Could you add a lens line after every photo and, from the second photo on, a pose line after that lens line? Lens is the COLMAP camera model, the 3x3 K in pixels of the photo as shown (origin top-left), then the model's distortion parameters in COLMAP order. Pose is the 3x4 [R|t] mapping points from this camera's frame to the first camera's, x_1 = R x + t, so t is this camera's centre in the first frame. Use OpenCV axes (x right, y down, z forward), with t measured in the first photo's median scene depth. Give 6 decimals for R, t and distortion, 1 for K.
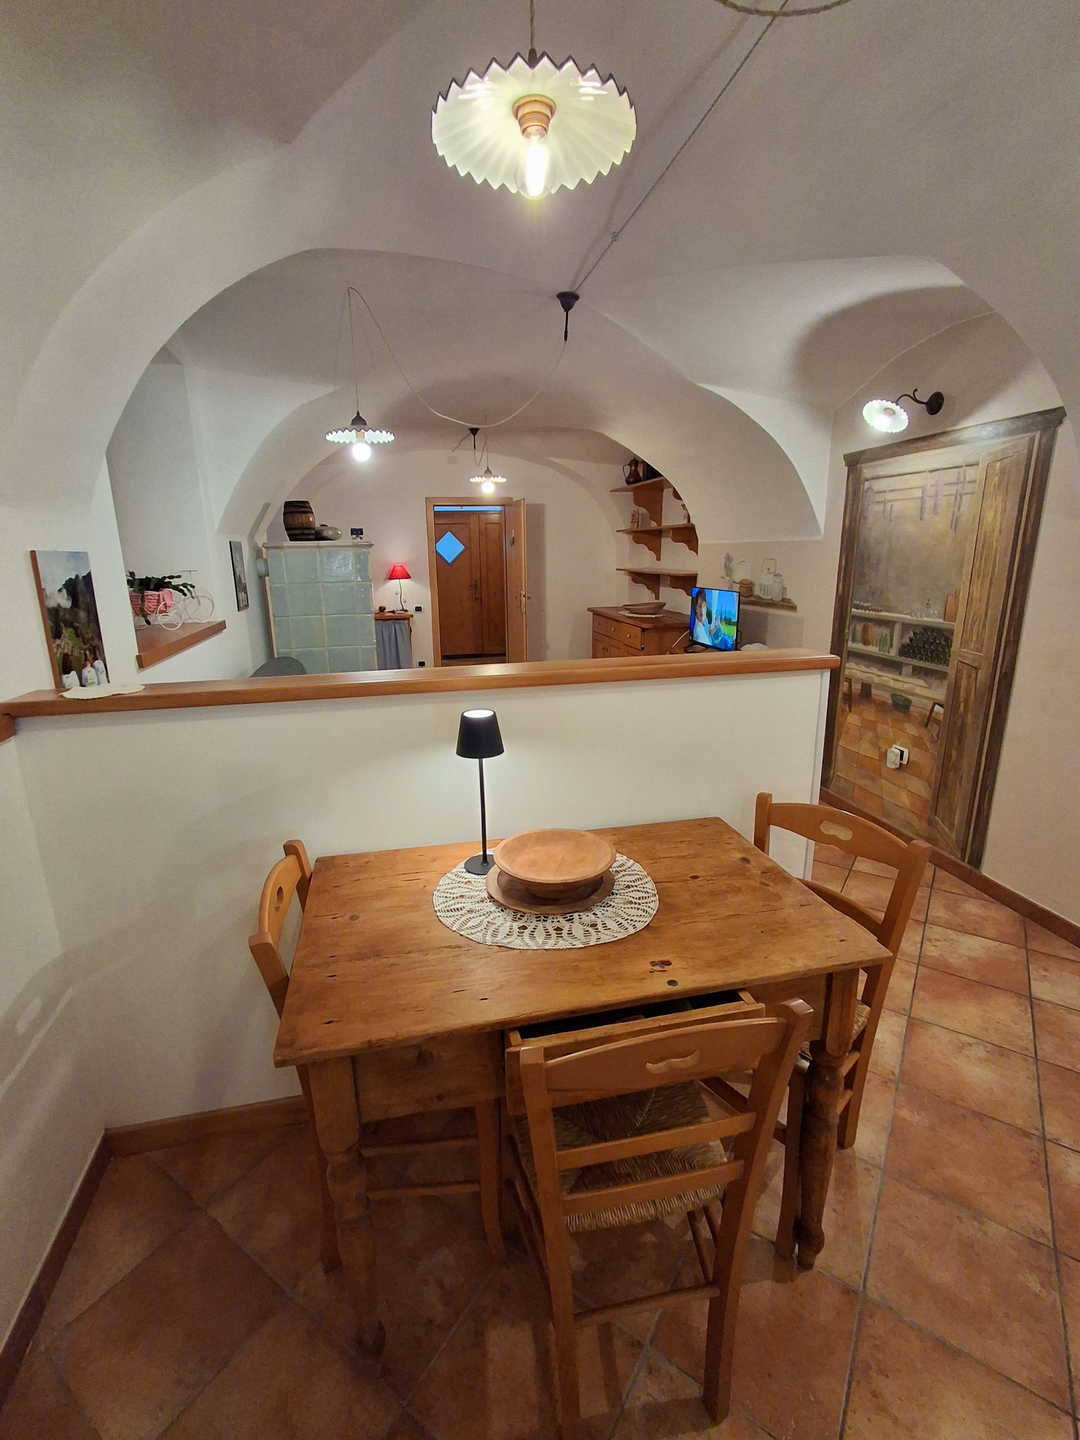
lens RADIAL K [[652.4, 0, 530.5], [0, 652.4, 723.3], [0, 0, 1]] dist [-0.002621, 0.000071]
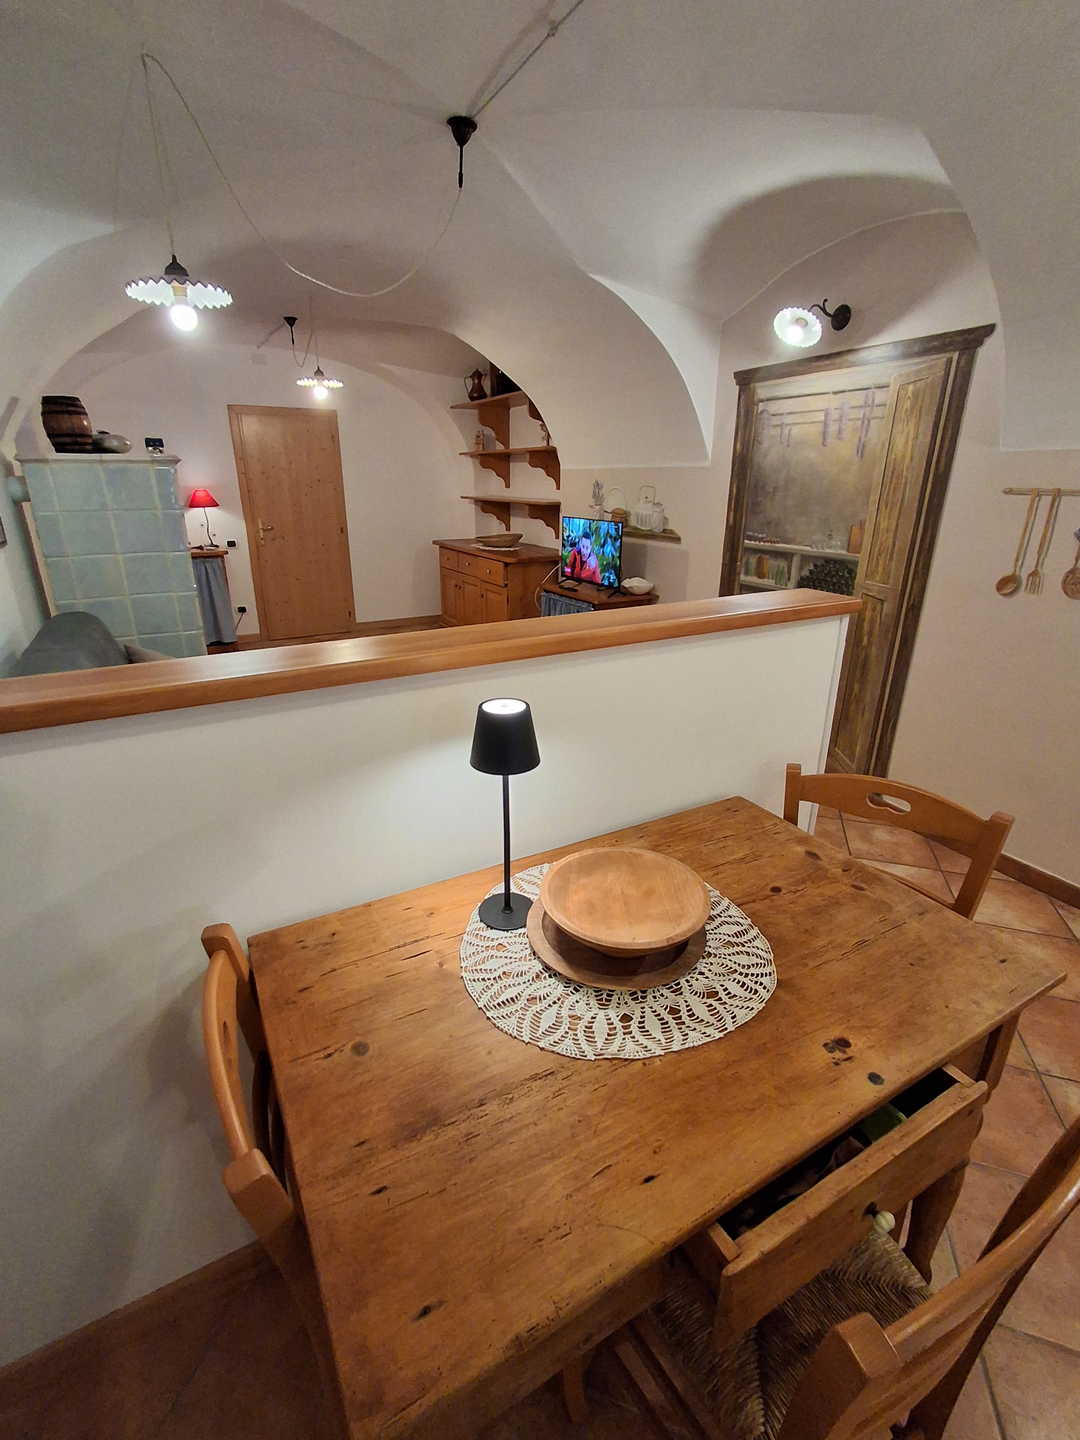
lens RADIAL K [[652.4, 0, 532.2], [0, 652.4, 723.9], [0, 0, 1]] dist [-0.002621, 0.000071]
pose [[0.958754, -0.083928, 0.271564, -0.152191], [0.056365, 0.992577, 0.107765, -0.043869], [-0.278593, -0.088013, 0.956368, 0.223600]]
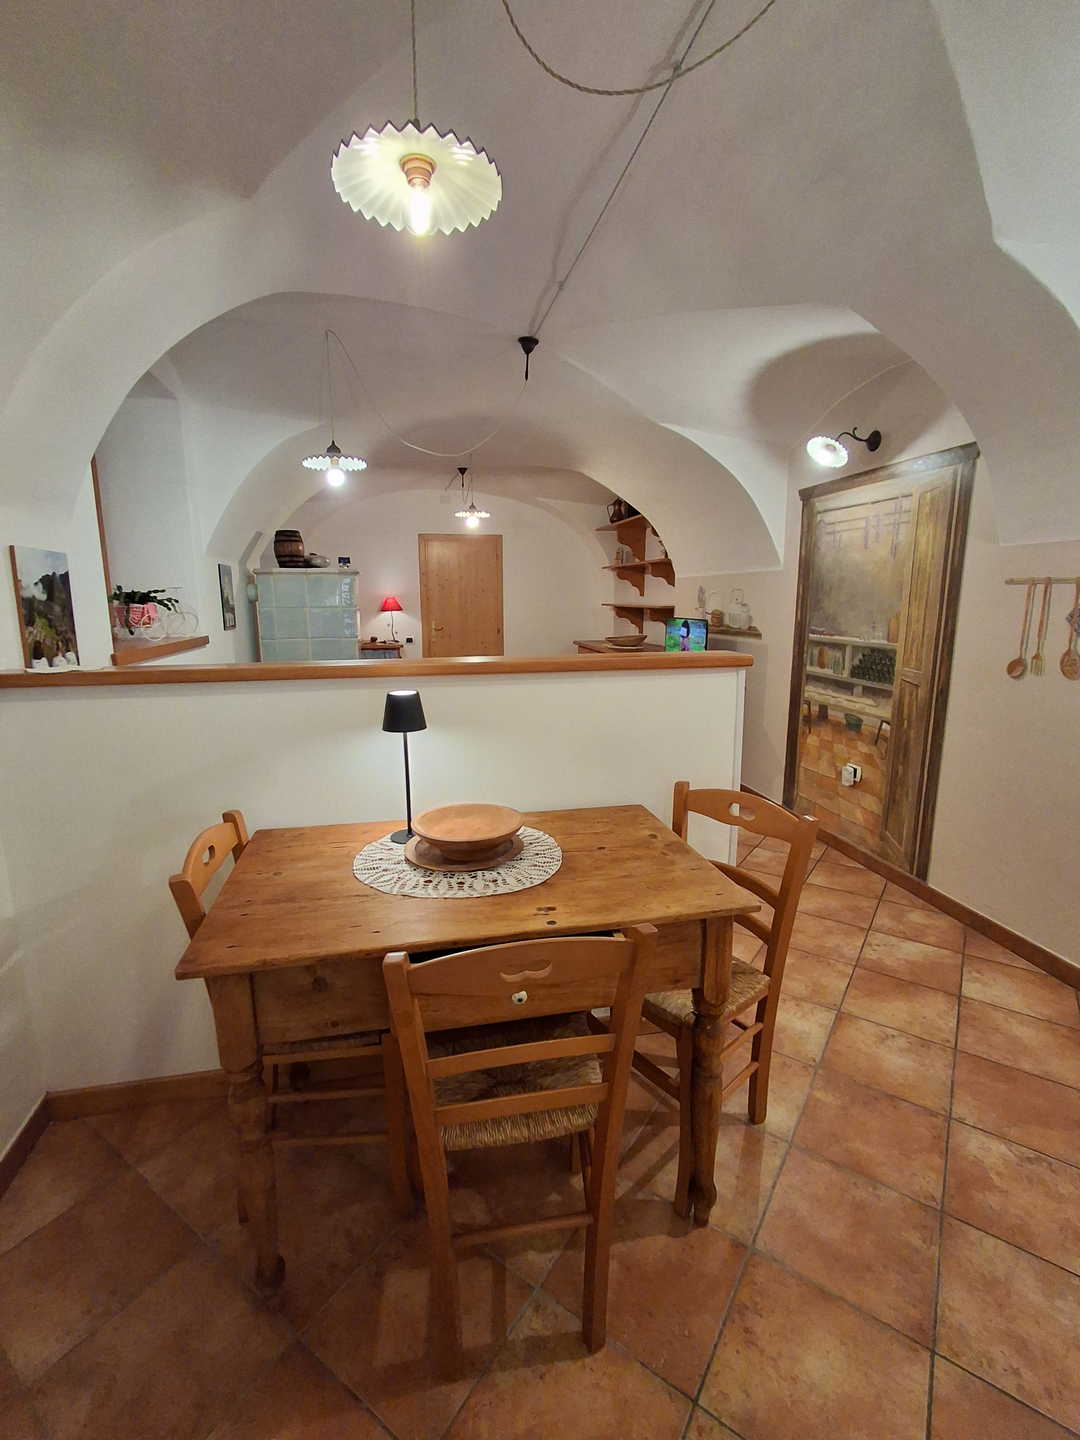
lens RADIAL K [[652.4, 0, 531.7], [0, 652.4, 723.9], [0, 0, 1]] dist [-0.002621, 0.000071]
pose [[0.999895, 0.013188, -0.006049, 0.092248], [-0.013556, 0.997770, -0.065359, 0.068175], [0.005173, 0.065434, 0.997843, -0.056895]]
